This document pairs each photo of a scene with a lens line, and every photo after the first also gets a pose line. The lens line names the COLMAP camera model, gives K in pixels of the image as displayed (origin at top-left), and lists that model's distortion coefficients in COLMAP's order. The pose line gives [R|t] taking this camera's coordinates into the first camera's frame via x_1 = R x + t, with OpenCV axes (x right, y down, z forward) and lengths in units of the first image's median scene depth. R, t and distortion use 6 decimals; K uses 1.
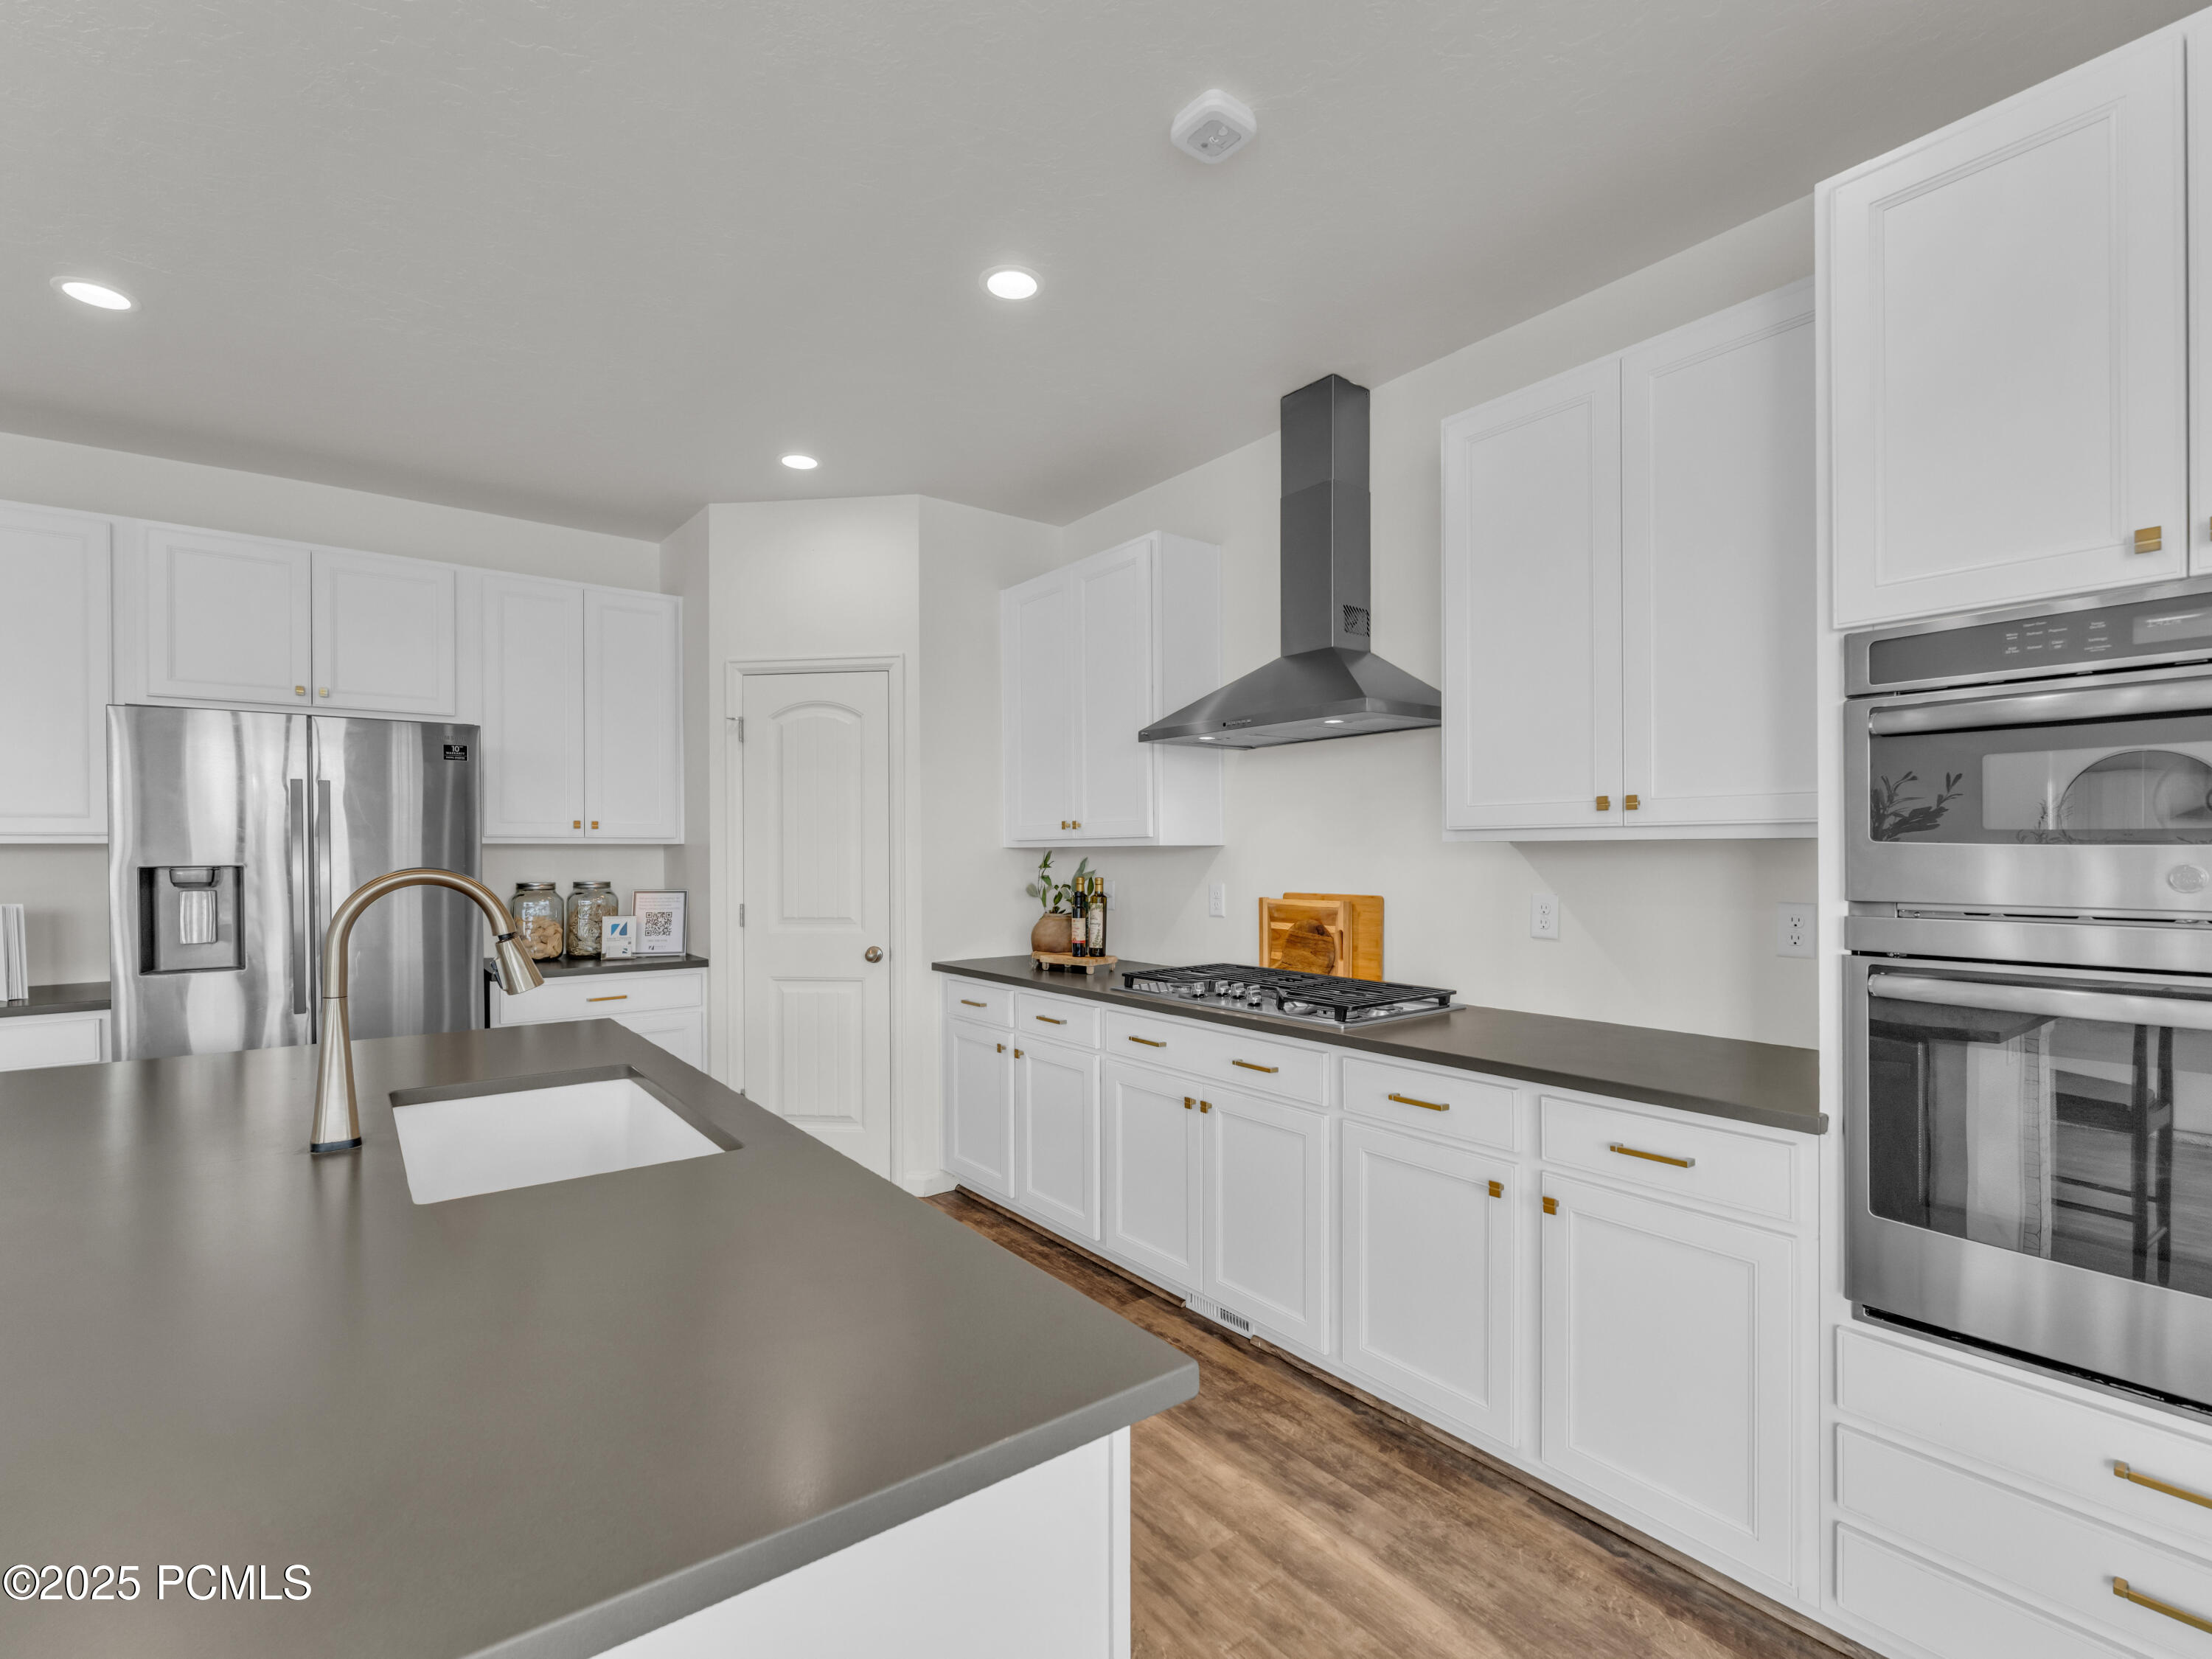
lens RADIAL K [[1036.7, 0, 1104.9], [0, 1036.7, 843.8], [0, 0, 1]] dist [-0.000029, -0.000120]
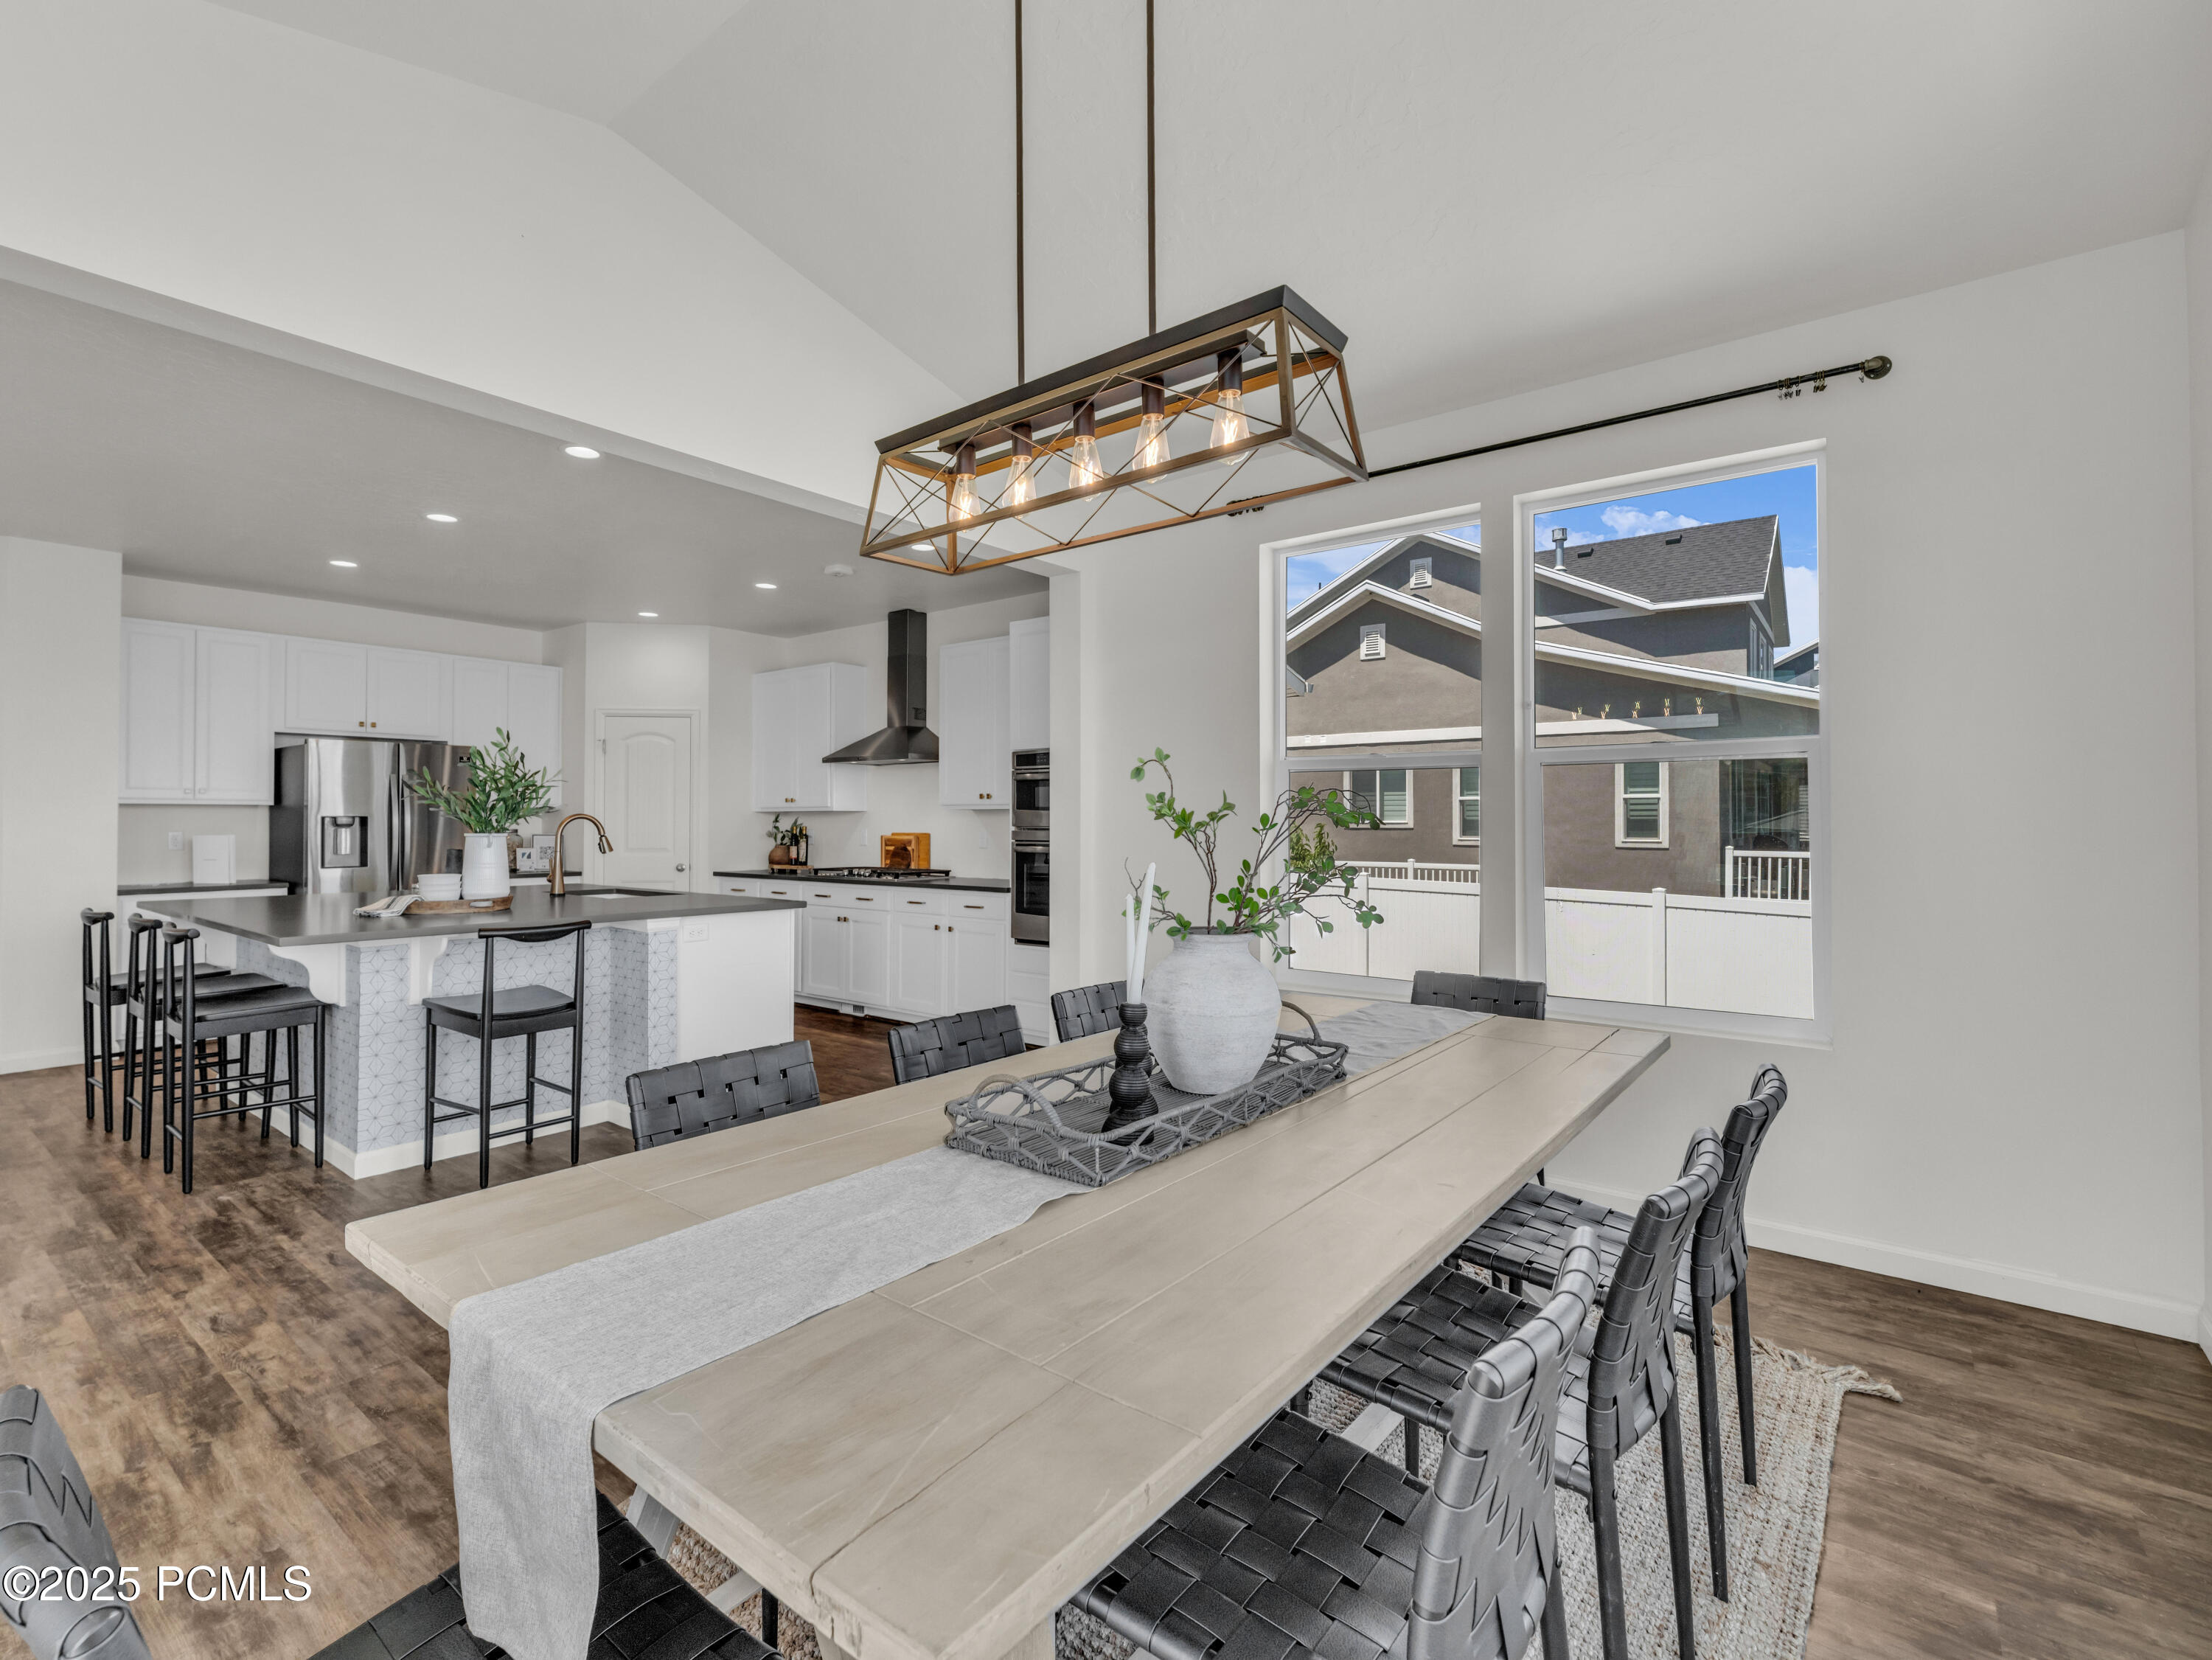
lens RADIAL K [[1011.3, 0, 1116.3], [0, 1011.3, 810.6], [0, 0, 1]] dist [-0.000601, -0.000094]
pose [[0.963900, 0.009246, 0.266105, 0.060207], [-0.007745, 0.999948, -0.006690, 0.010346], [-0.266153, 0.004388, 0.963921, -1.154387]]
